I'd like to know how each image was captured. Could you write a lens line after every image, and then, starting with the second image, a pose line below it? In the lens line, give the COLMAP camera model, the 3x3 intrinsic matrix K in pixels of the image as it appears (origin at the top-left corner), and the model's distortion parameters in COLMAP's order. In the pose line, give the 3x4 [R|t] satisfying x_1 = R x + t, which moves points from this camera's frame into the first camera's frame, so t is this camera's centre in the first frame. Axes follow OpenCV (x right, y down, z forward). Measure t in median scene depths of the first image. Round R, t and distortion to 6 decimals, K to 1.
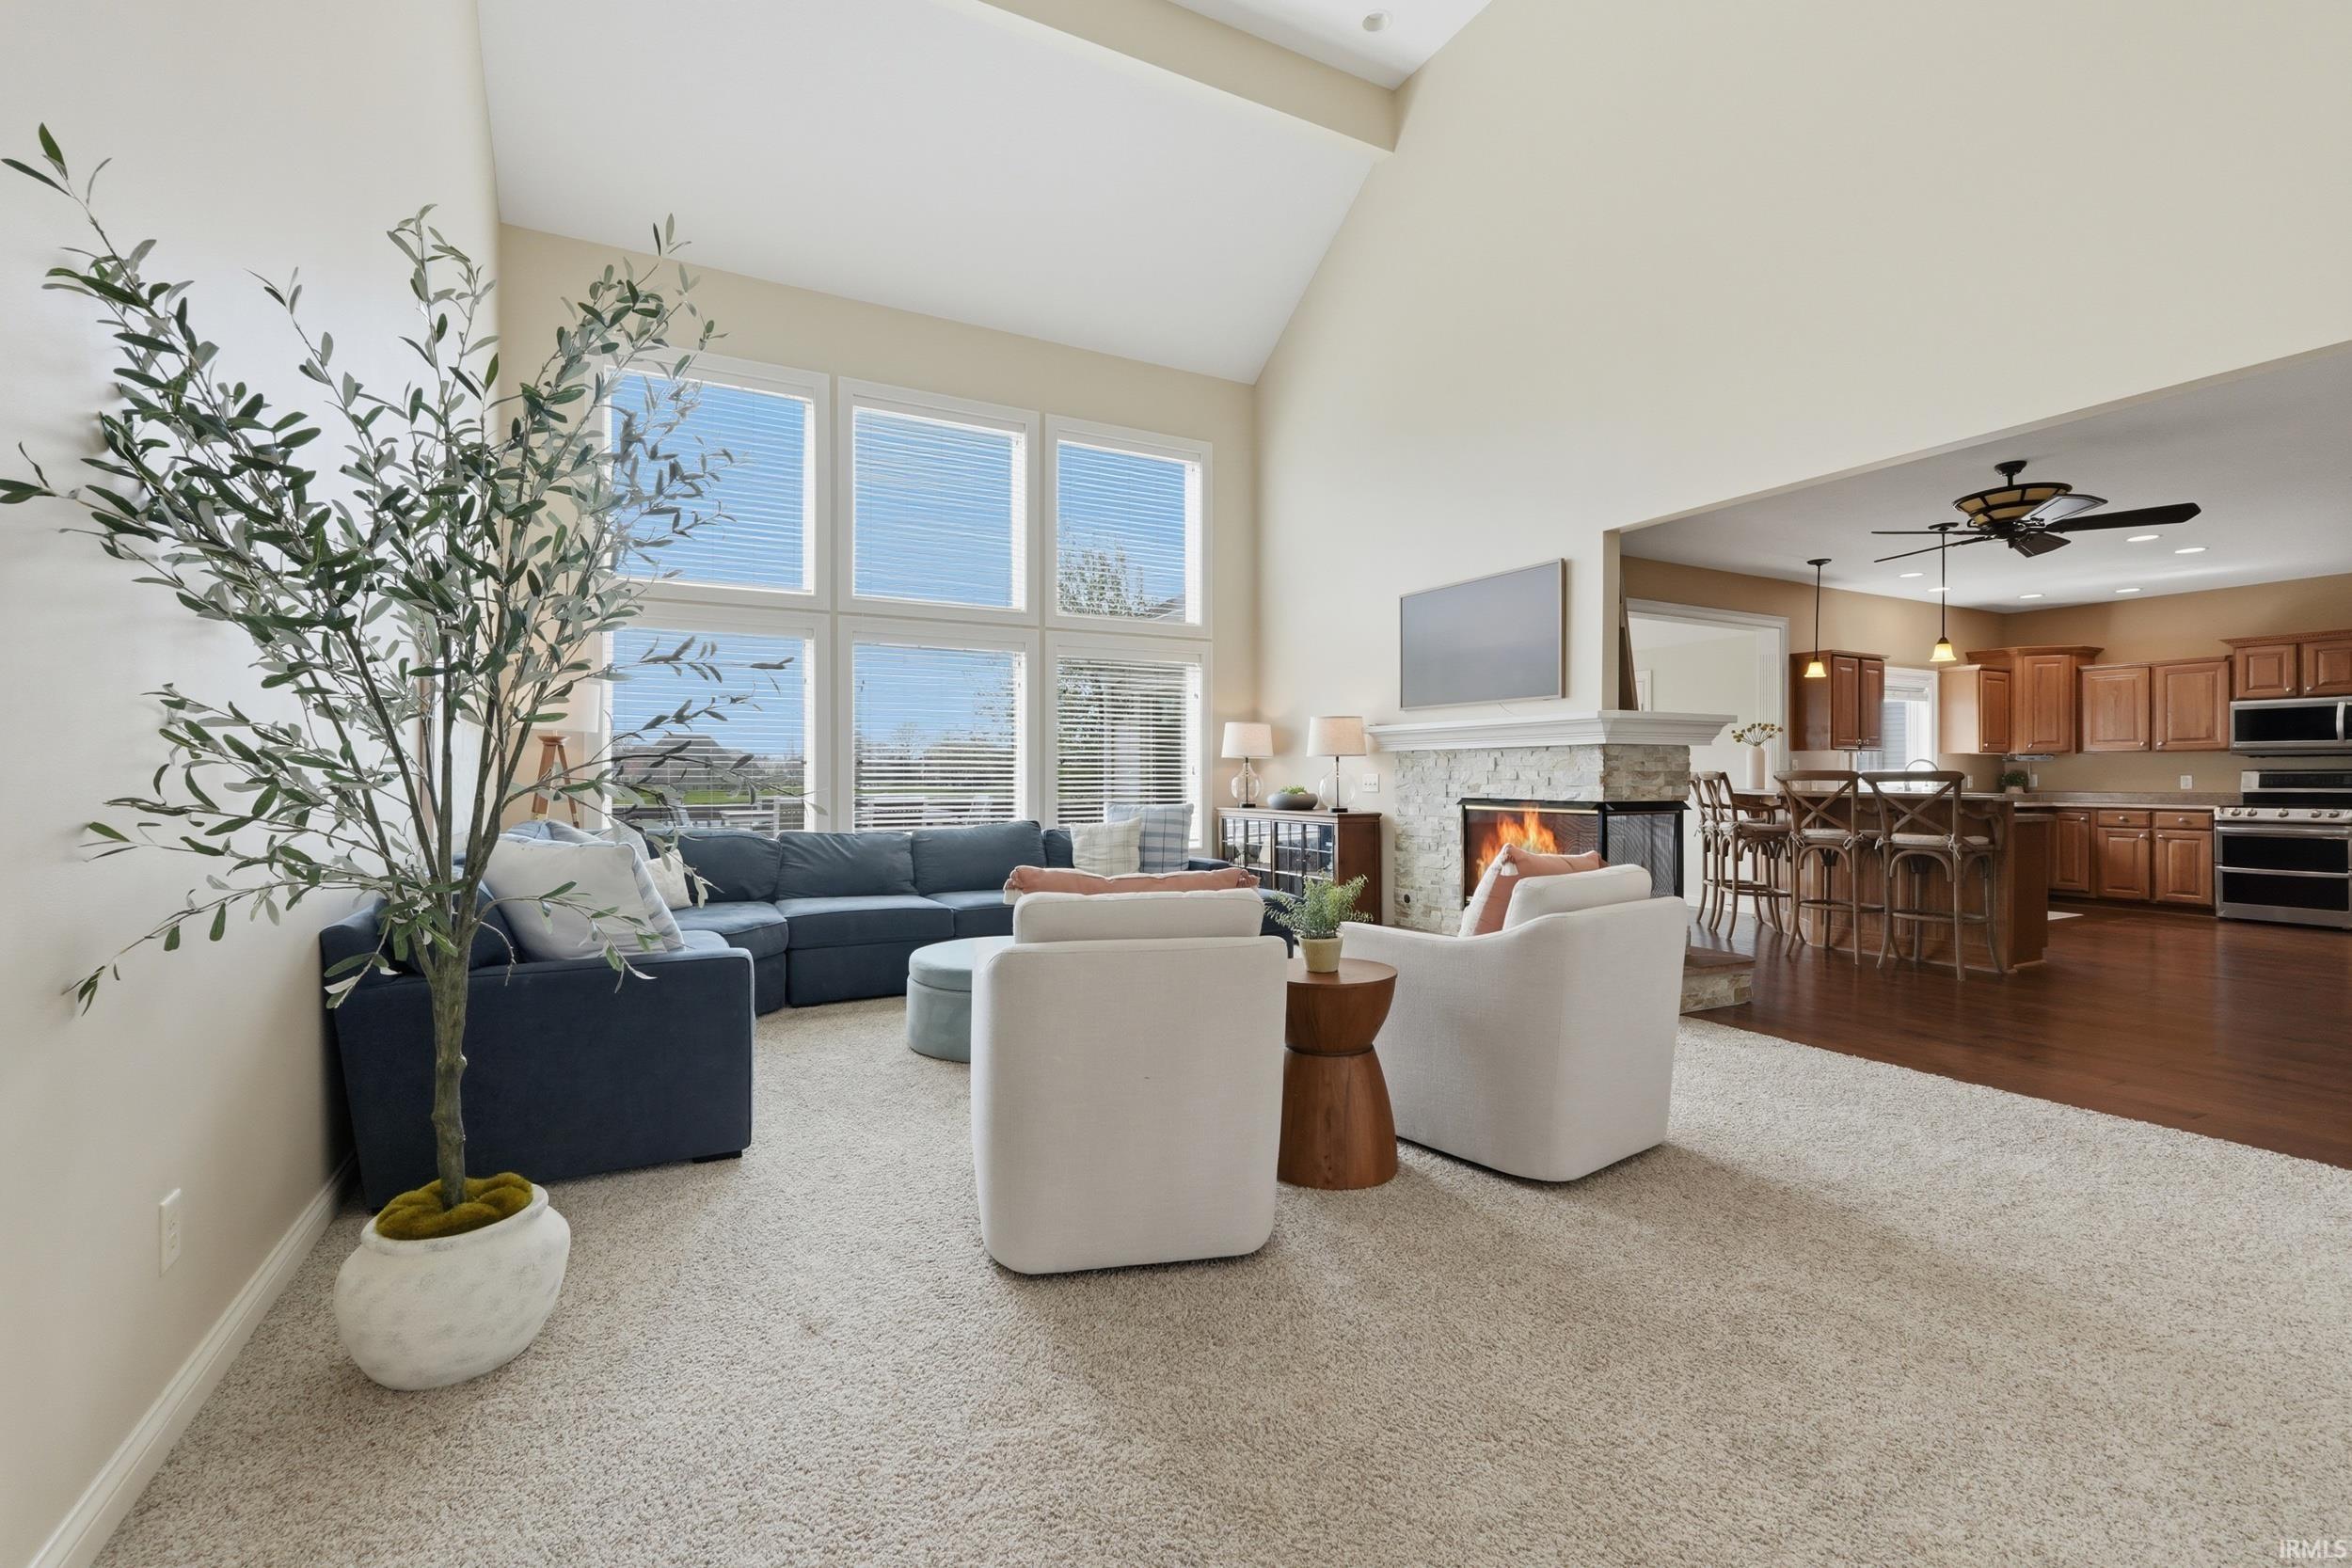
lens RADIAL K [[990.3, 0, 1184.6], [0, 990.3, 775.0], [0, 0, 1]] dist [0.000957, -0.001683]
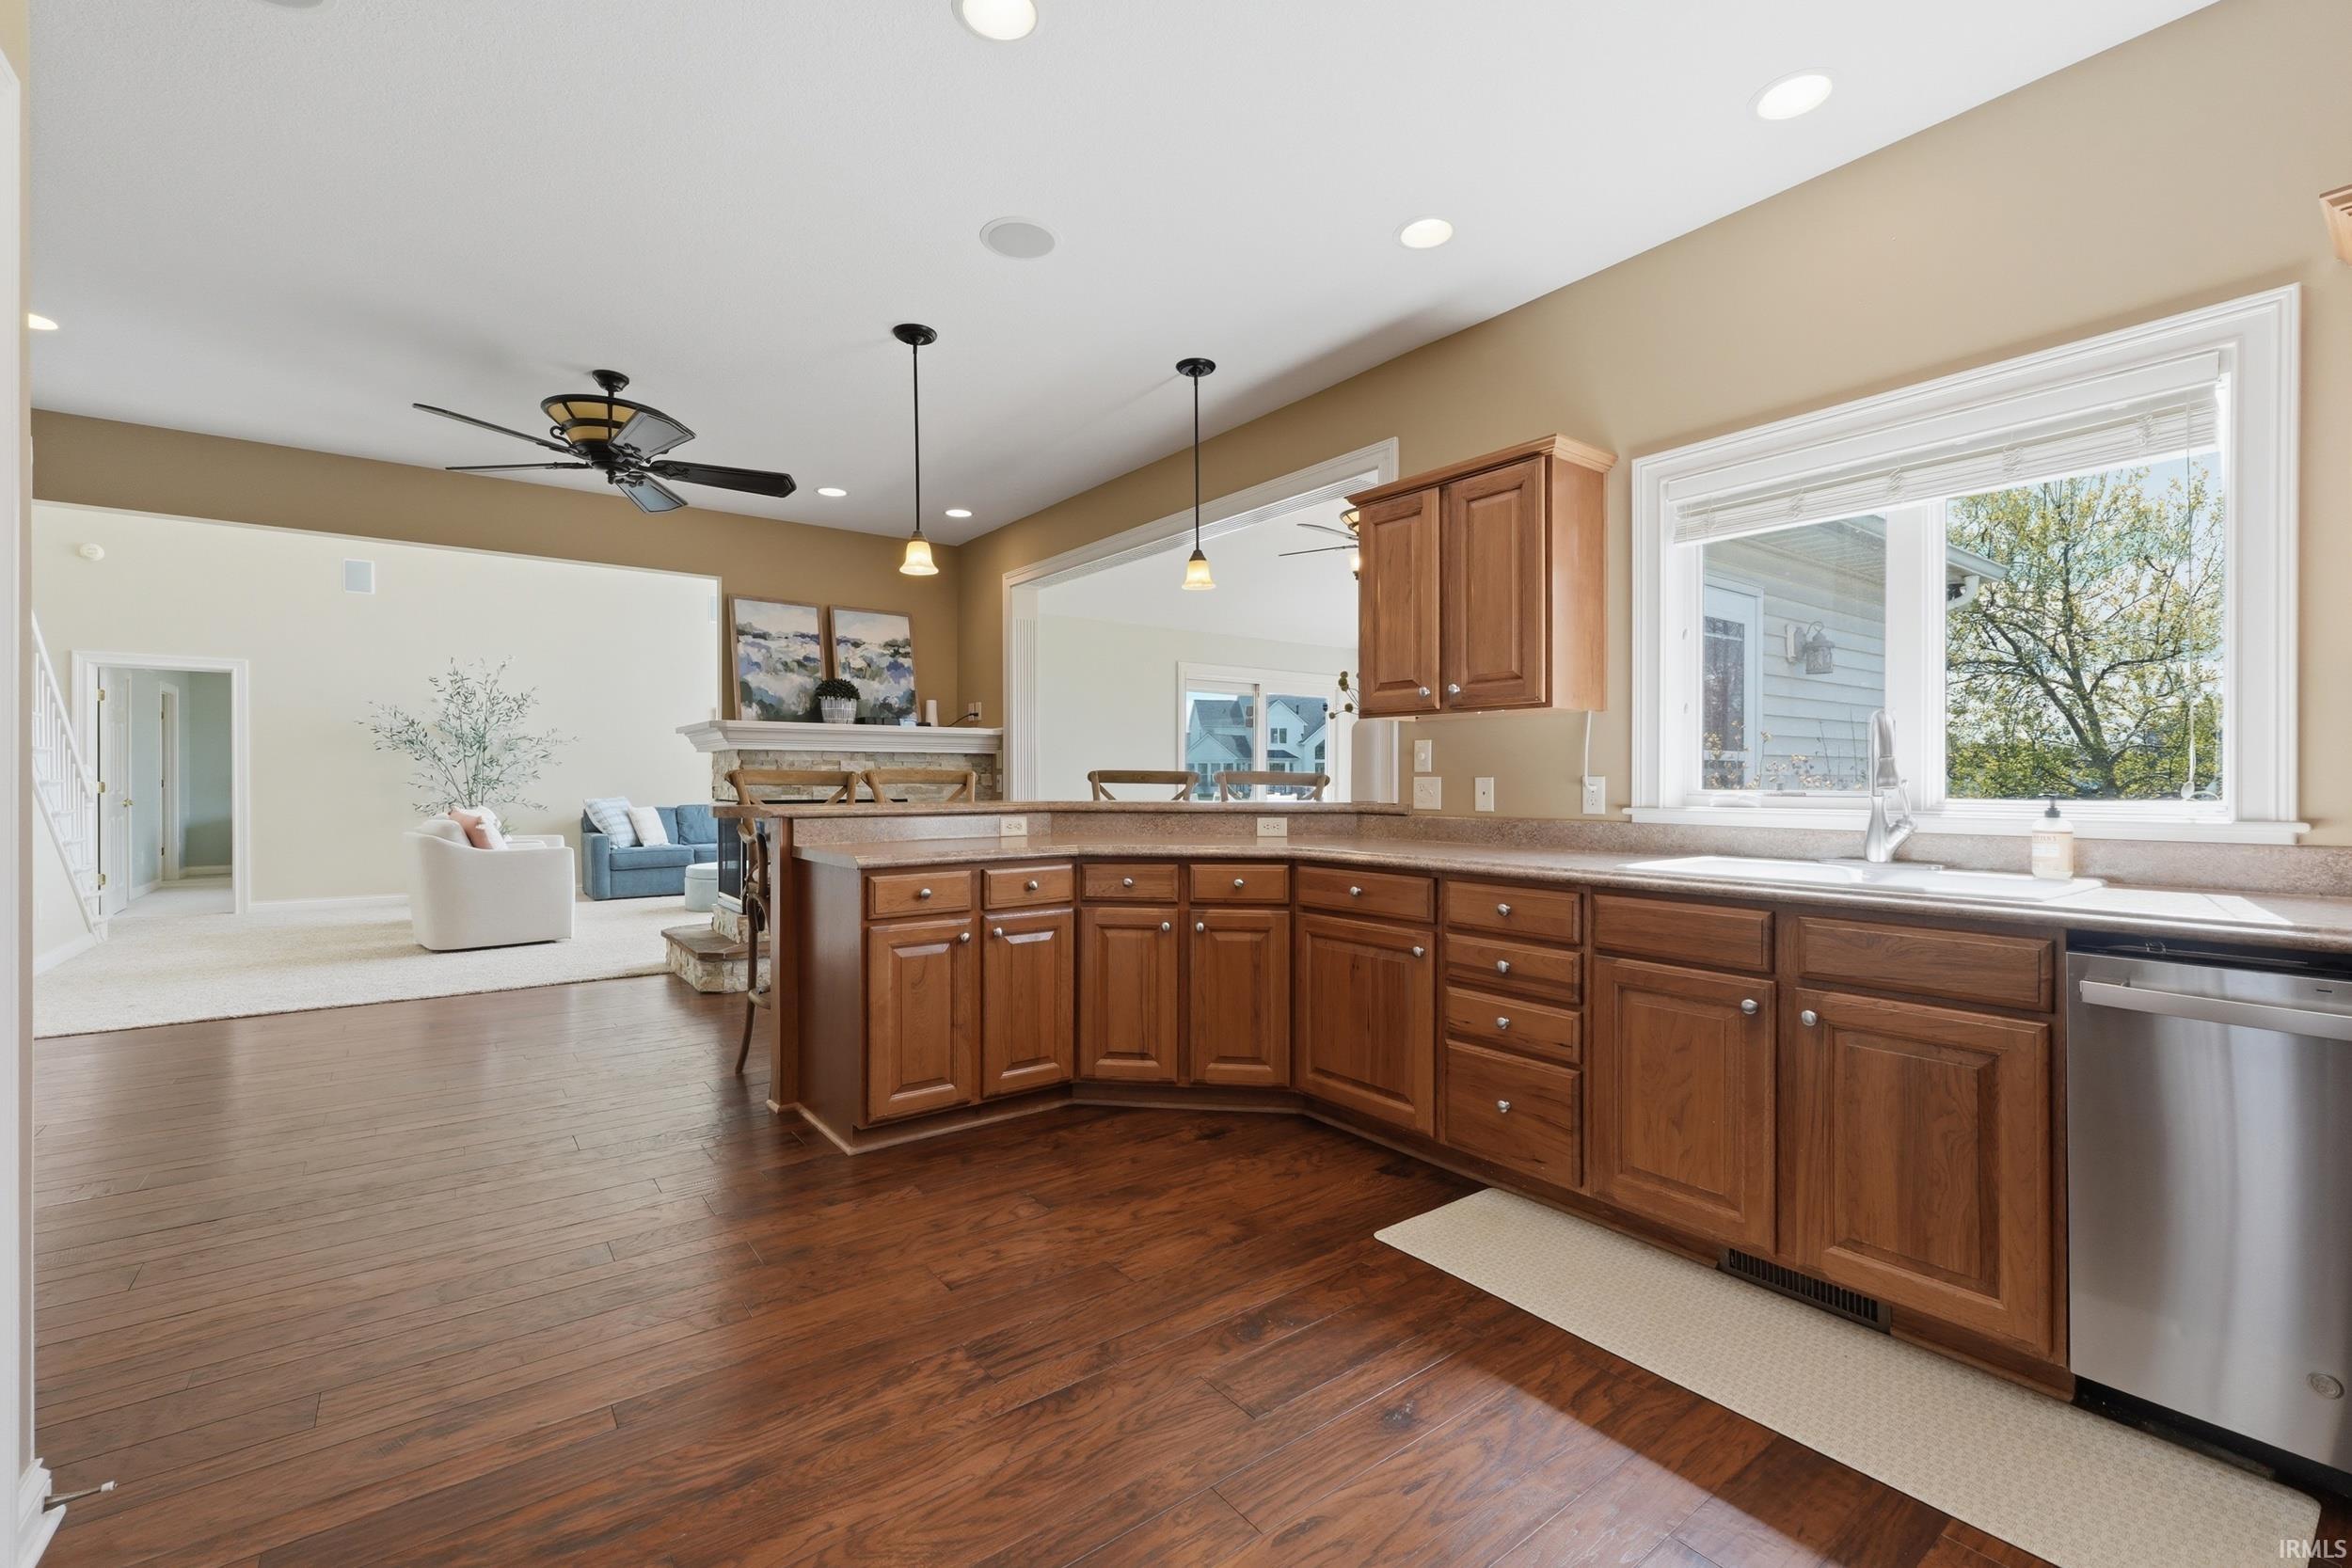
lens RADIAL K [[990.3, 0, 1170.7], [0, 990.3, 784.3], [0, 0, 1]] dist [0.000957, -0.001683]
pose [[0.165143, 0.005674, -0.986253, 1.047227], [0.003396, 0.999974, 0.006321, 0.001390], [0.986264, -0.004393, 0.165120, 0.816174]]
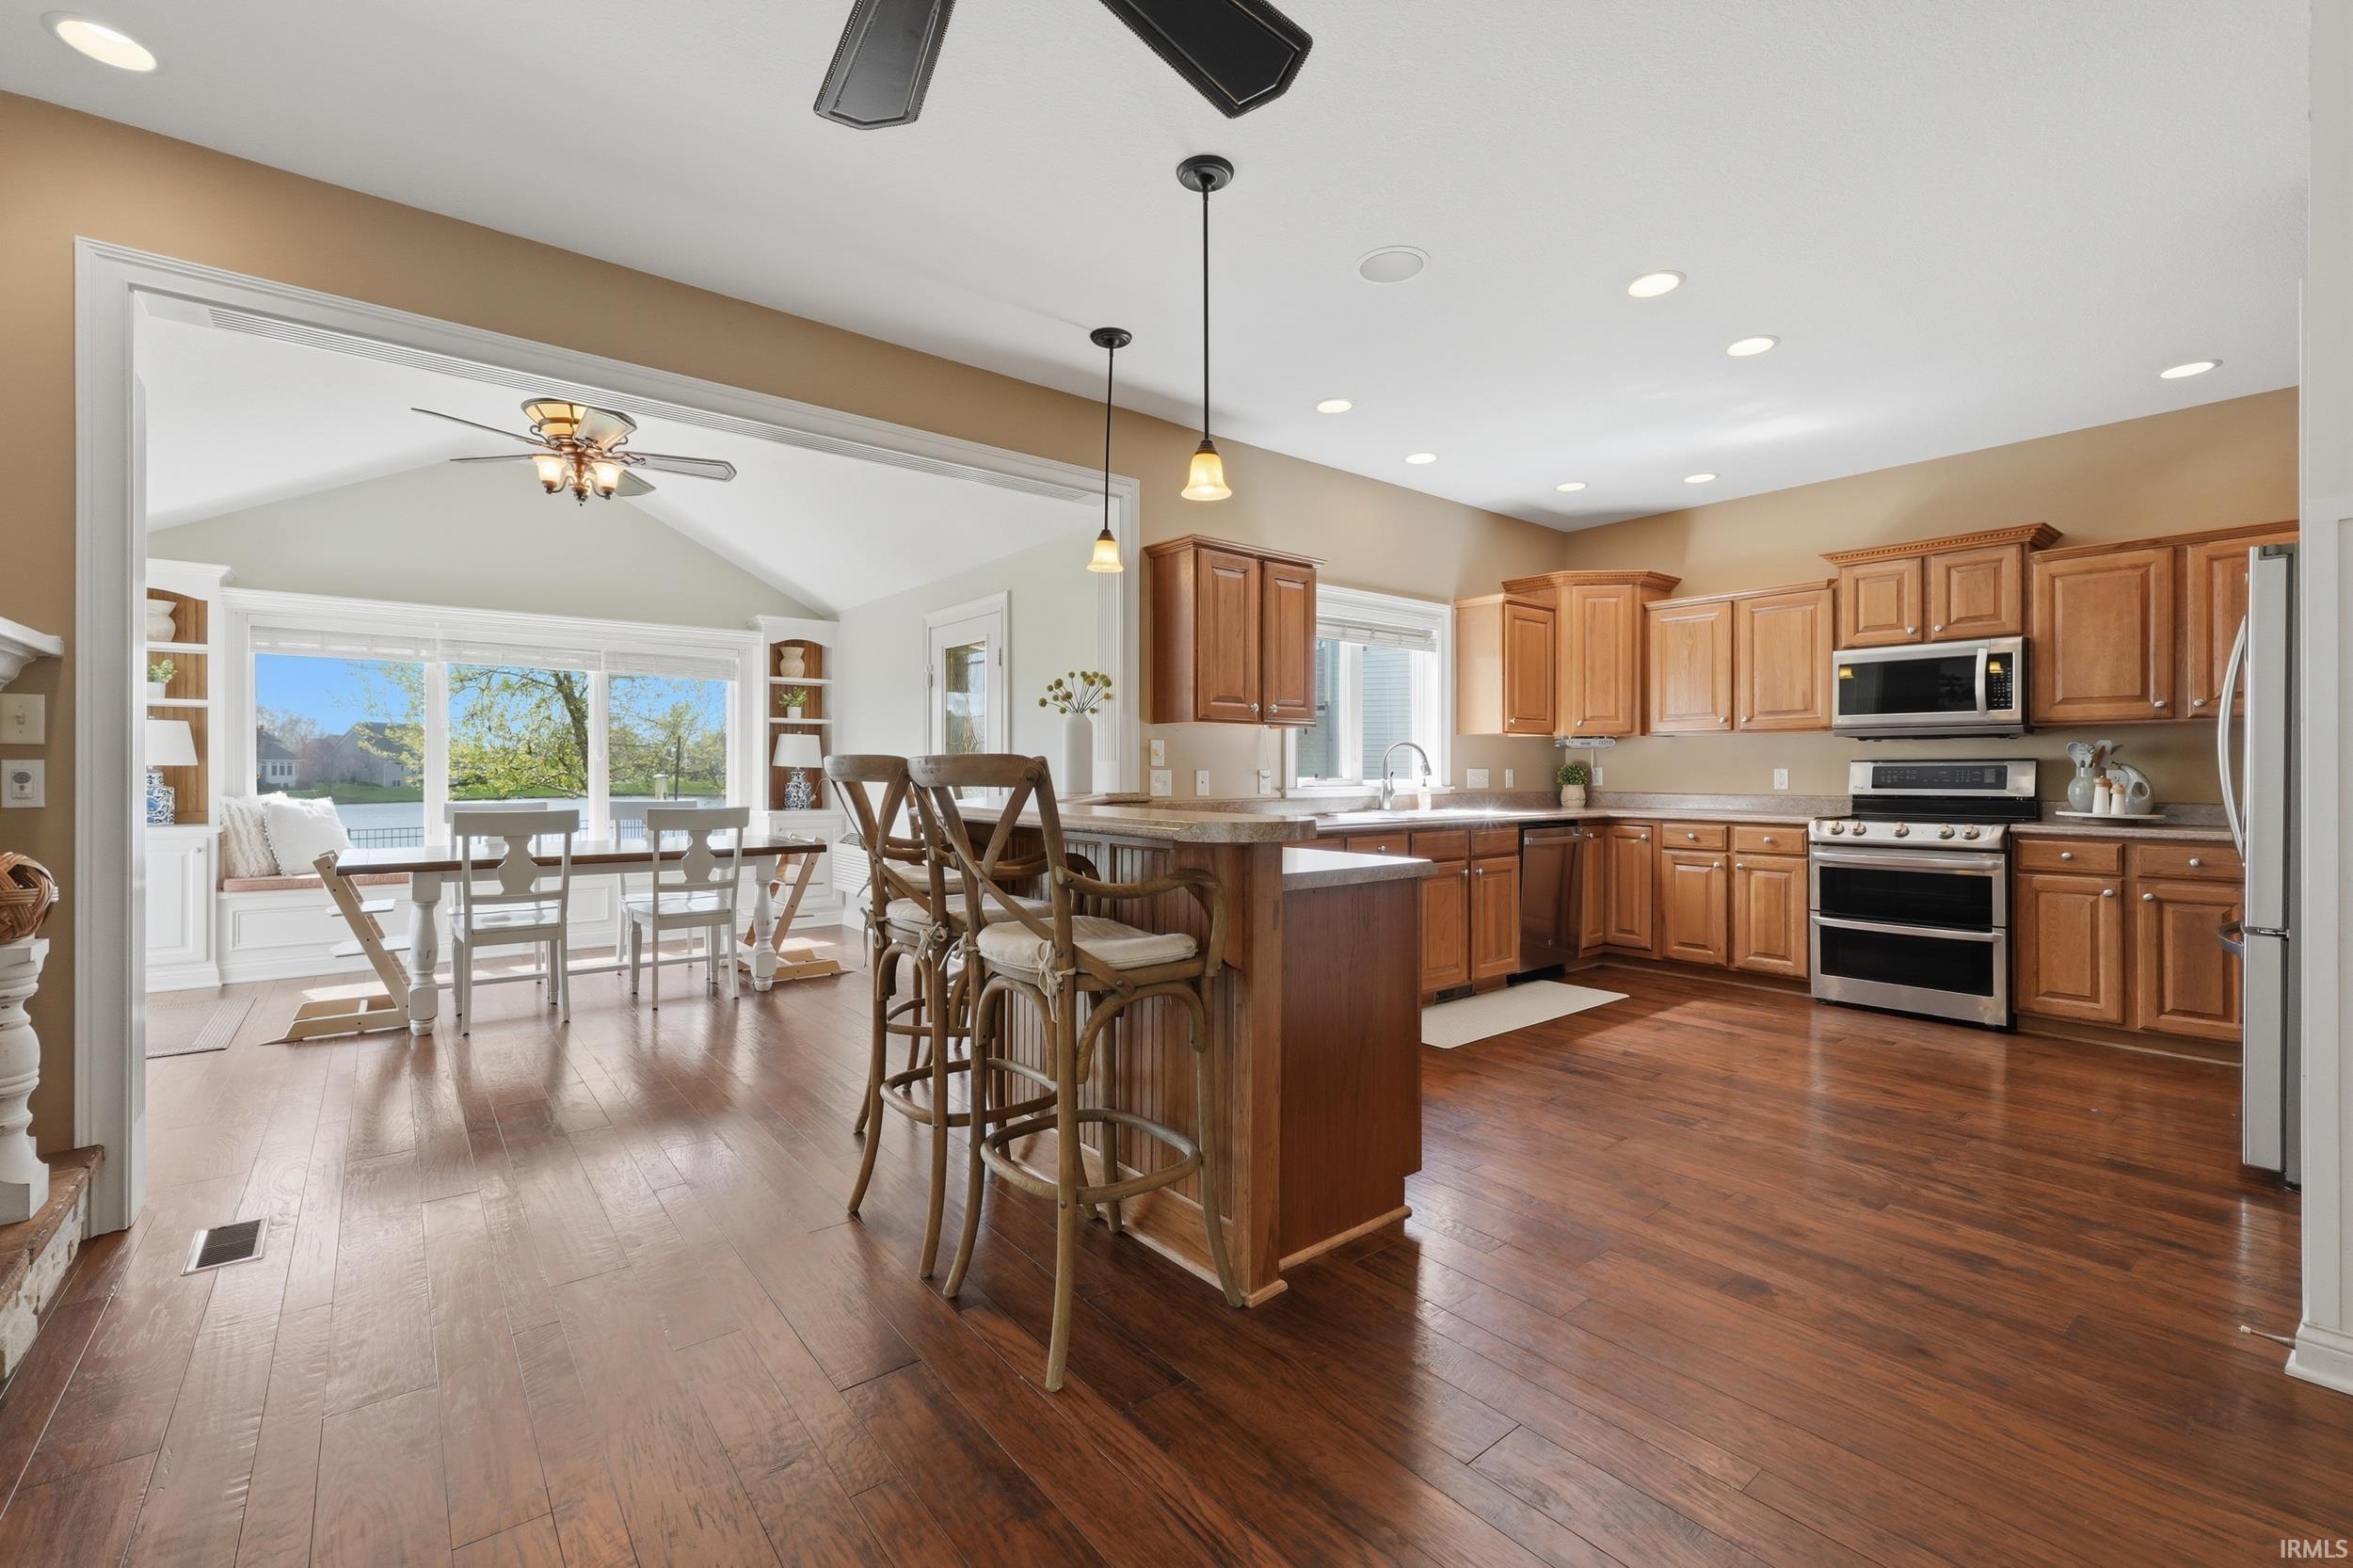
lens RADIAL K [[990.9, 0, 1177.2], [0, 990.9, 770.1], [0, 0, 1]] dist [0.000957, -0.001683]
pose [[0.981374, -0.000195, 0.192109, 0.522699], [-0.000149, 0.999998, 0.001781, 0.000321], [-0.192109, -0.001776, 0.981372, 0.458193]]
